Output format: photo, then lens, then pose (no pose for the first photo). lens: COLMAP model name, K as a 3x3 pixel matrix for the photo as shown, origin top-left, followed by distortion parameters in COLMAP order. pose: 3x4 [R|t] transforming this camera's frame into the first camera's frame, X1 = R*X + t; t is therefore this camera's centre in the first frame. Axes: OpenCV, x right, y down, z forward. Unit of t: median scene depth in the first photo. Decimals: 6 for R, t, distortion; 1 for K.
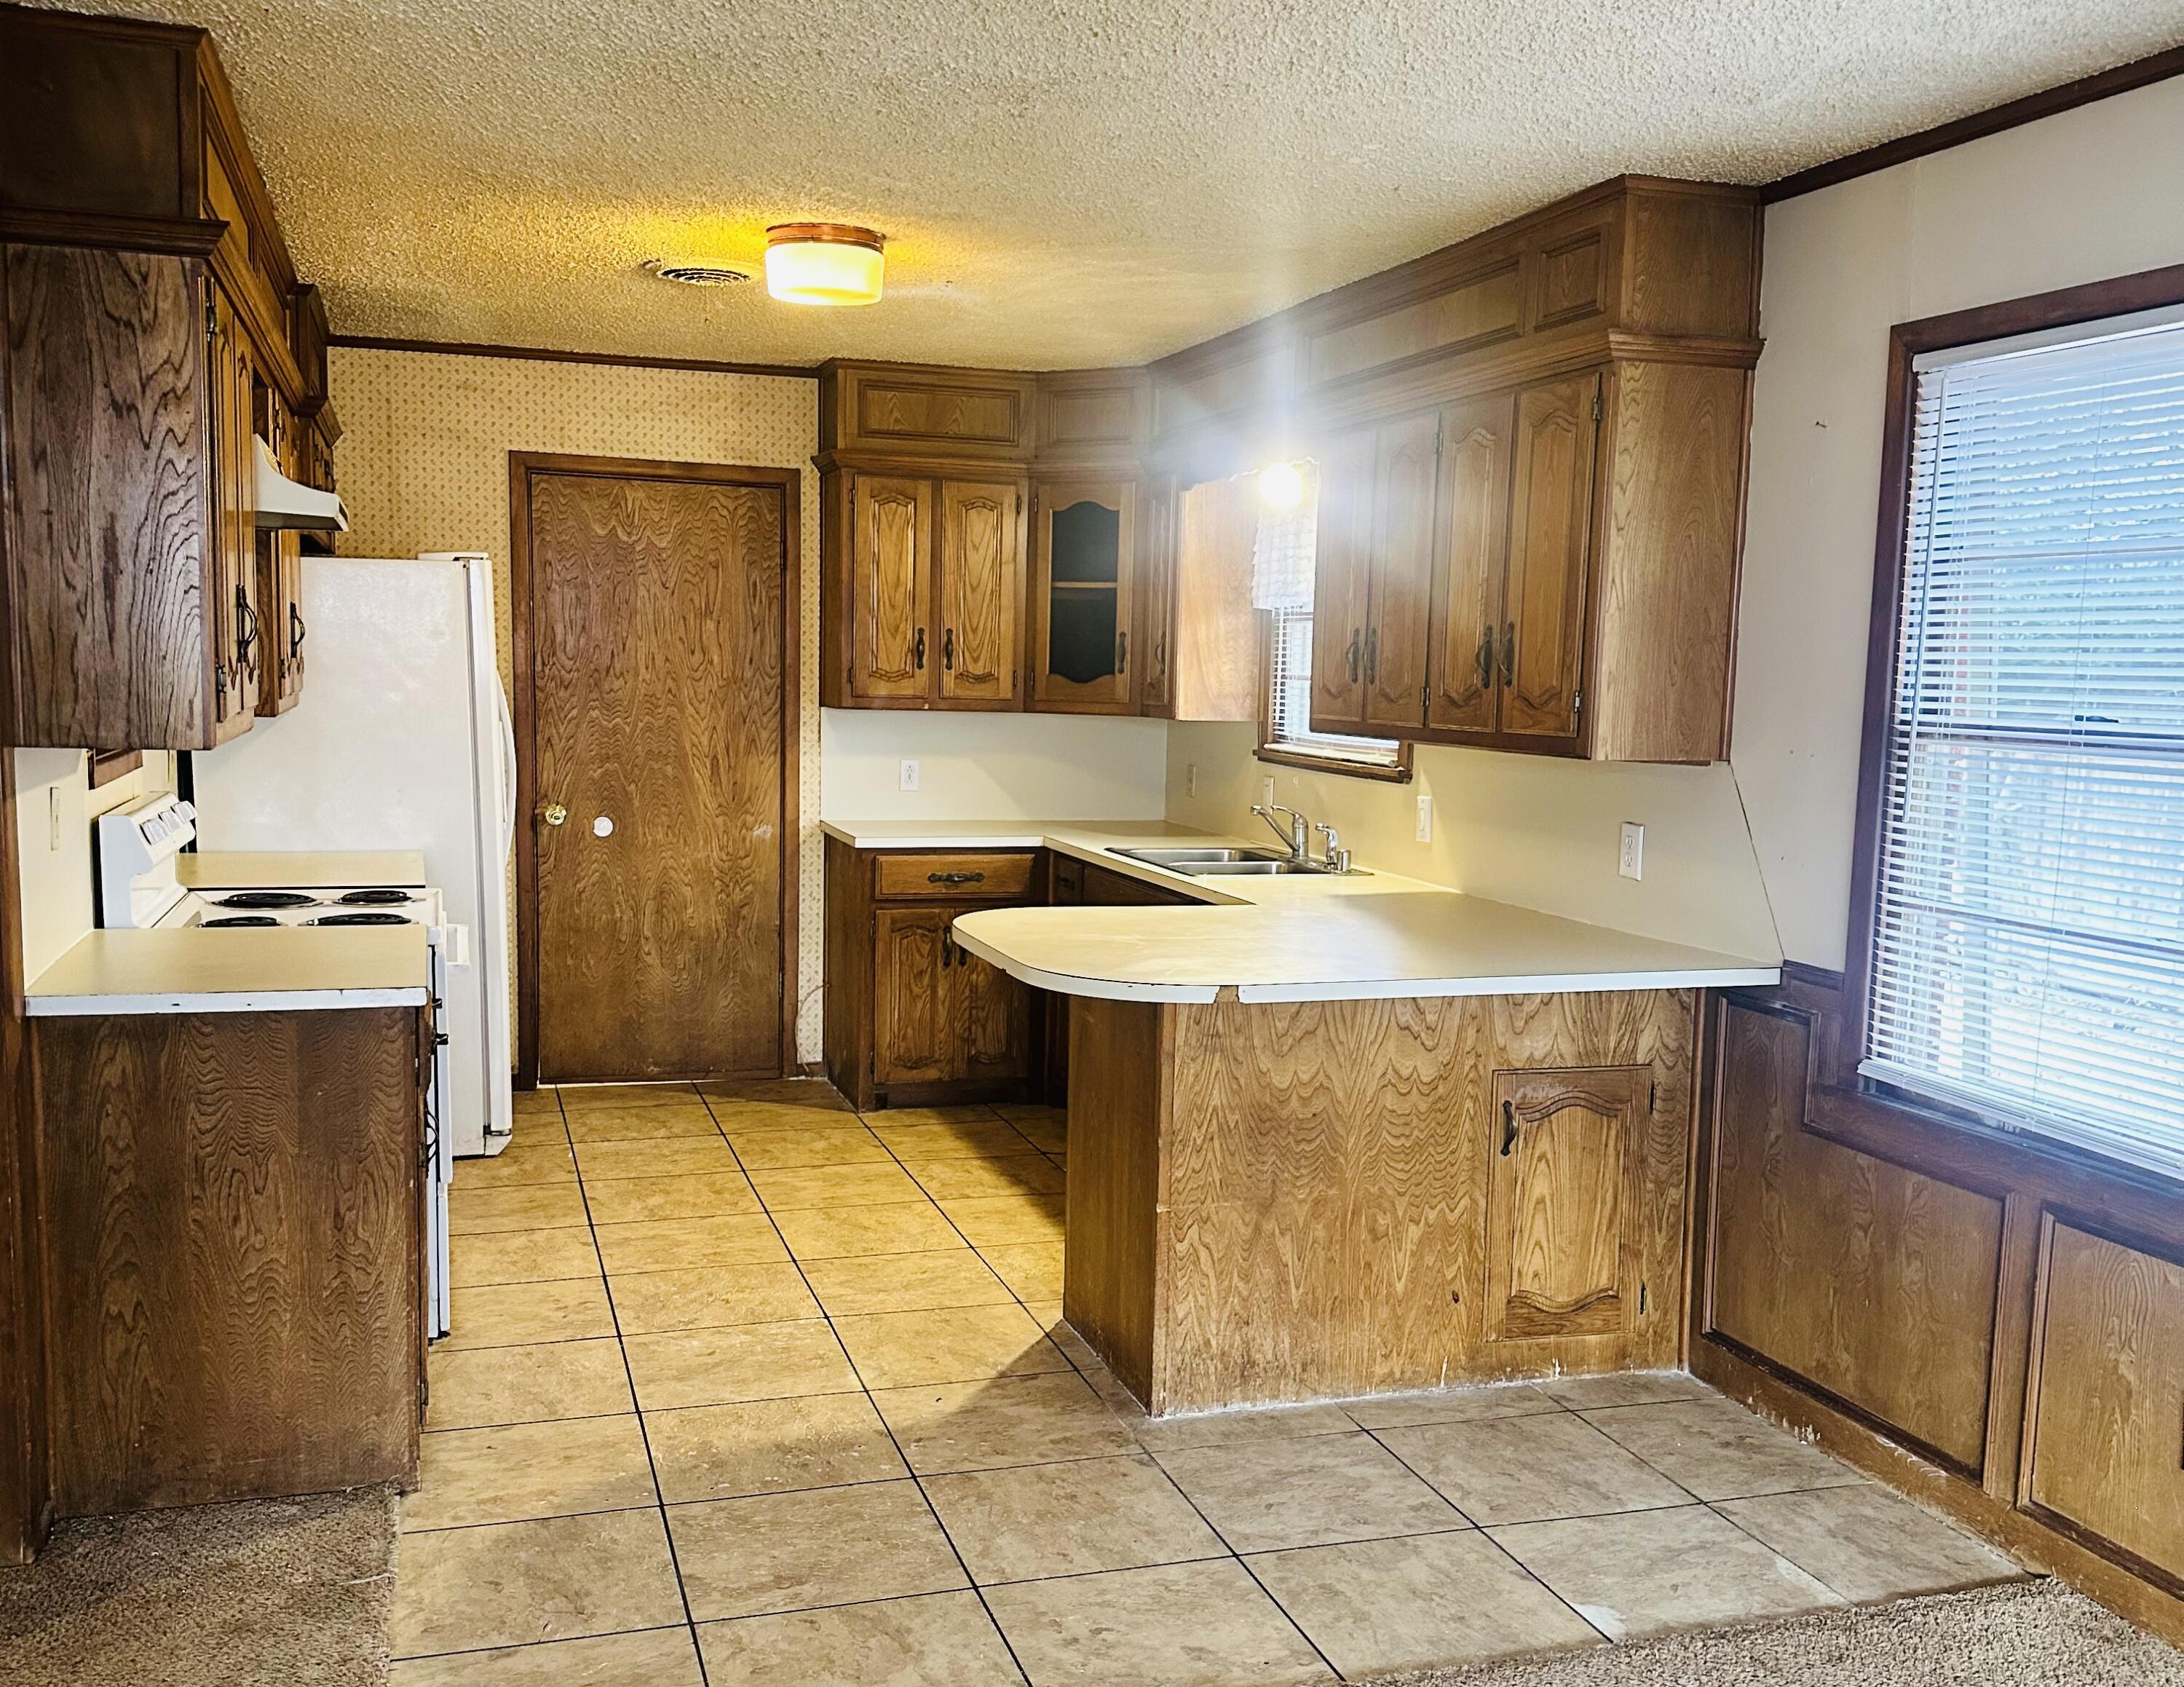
lens RADIAL K [[2045.8, 0, 1085.1], [0, 2045.8, 936.8], [0, 0, 1]] dist [0.169135, -0.308115]
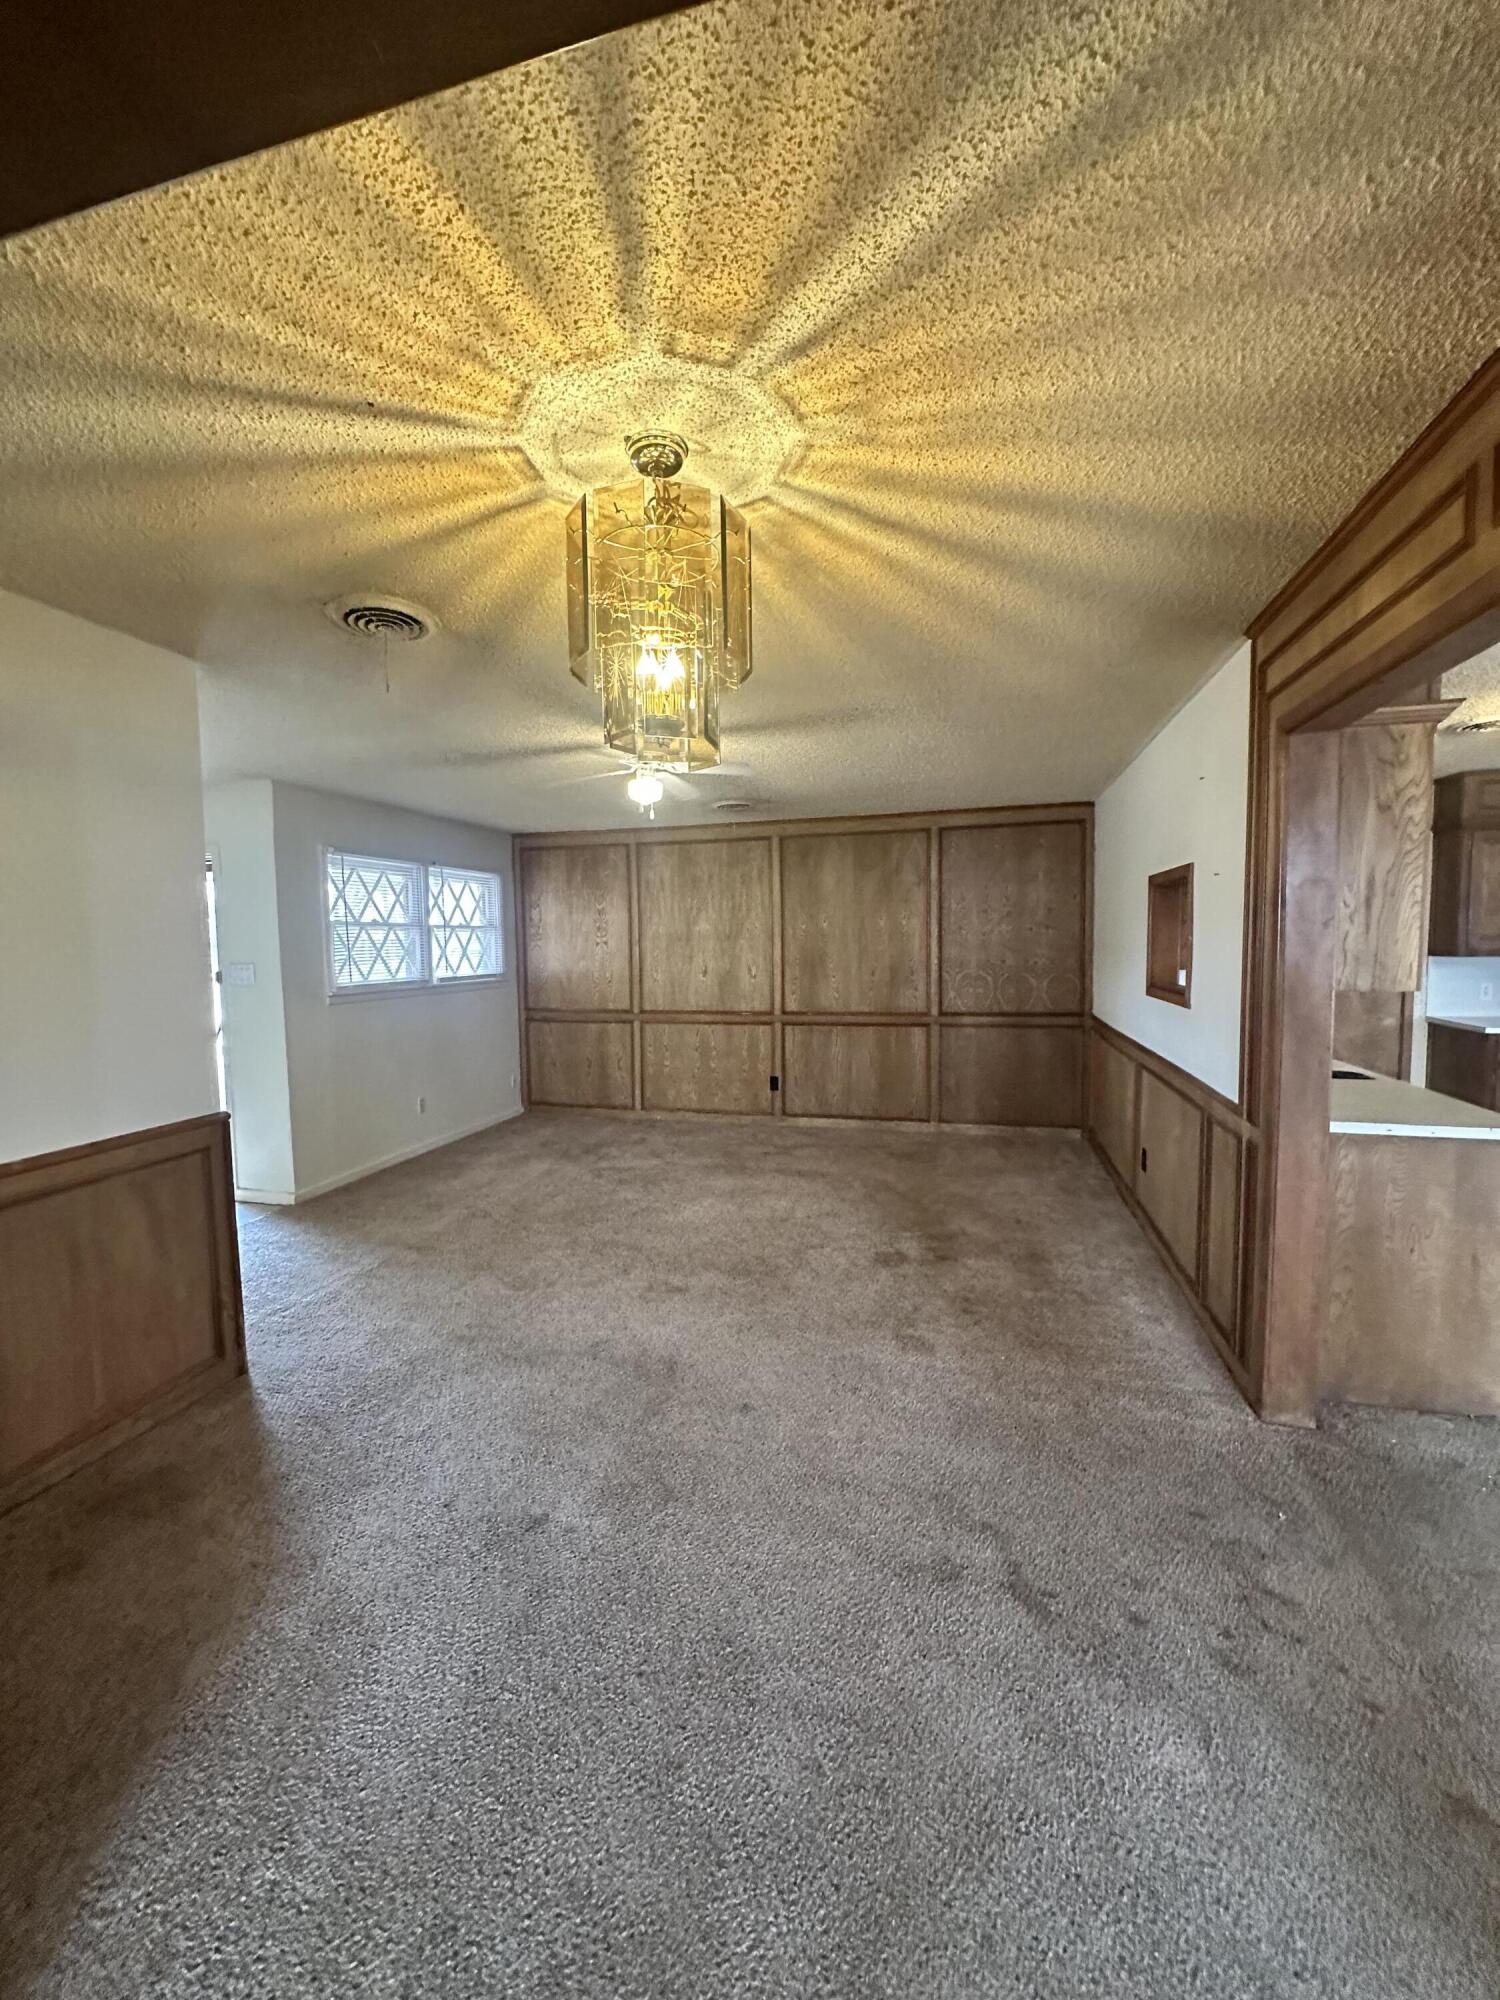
lens RADIAL K [[796.3, 0, 747.8], [0, 796.3, 997.1], [0, 0, 1]] dist [-0.002123, -0.000055]
pose [[0.841269, 0.001473, -0.540615, -0.273320], [-0.036200, 0.997905, -0.053613, -0.013279], [0.539403, 0.064673, 0.839560, 0.055338]]
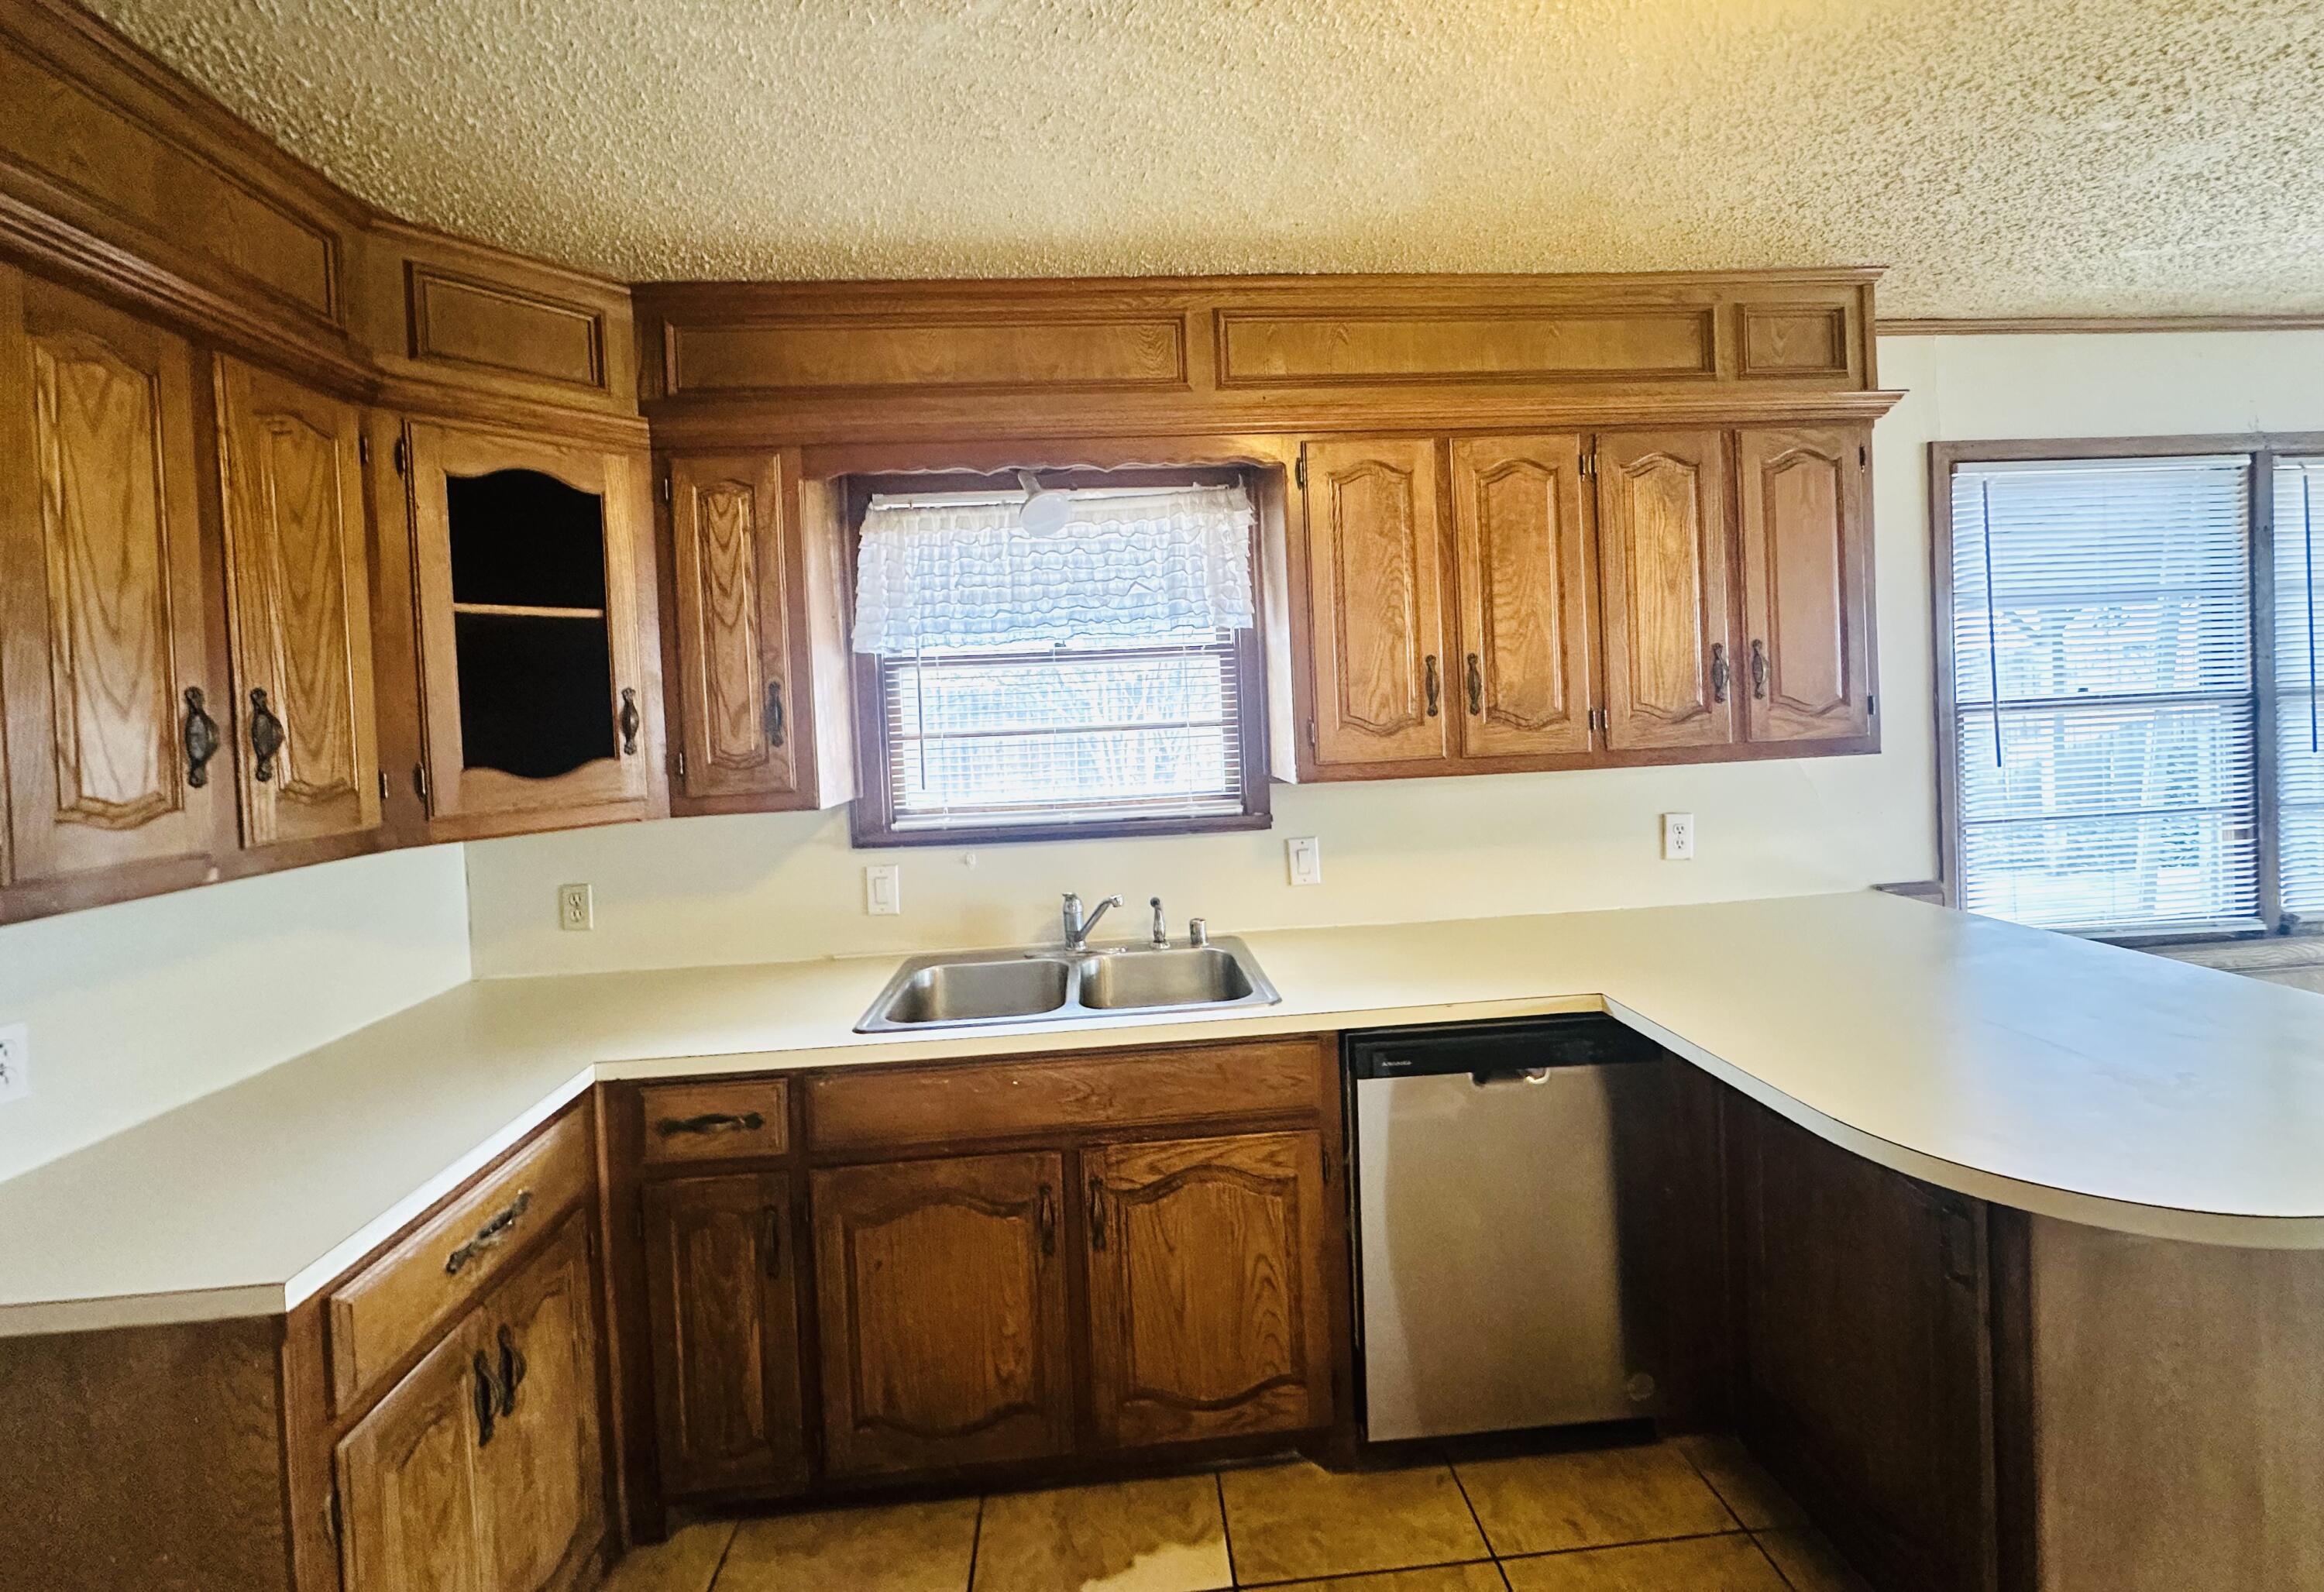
lens RADIAL K [[940.3, 0, 1163.0], [0, 940.3, 727.5], [0, 0, 1]] dist [-0.000467, -0.000070]
pose [[0.224085, -0.053234, 0.973115, -0.222352], [0.181528, 0.983313, 0.011990, -0.111885], [-0.957514, 0.173961, 0.230009, 0.788799]]
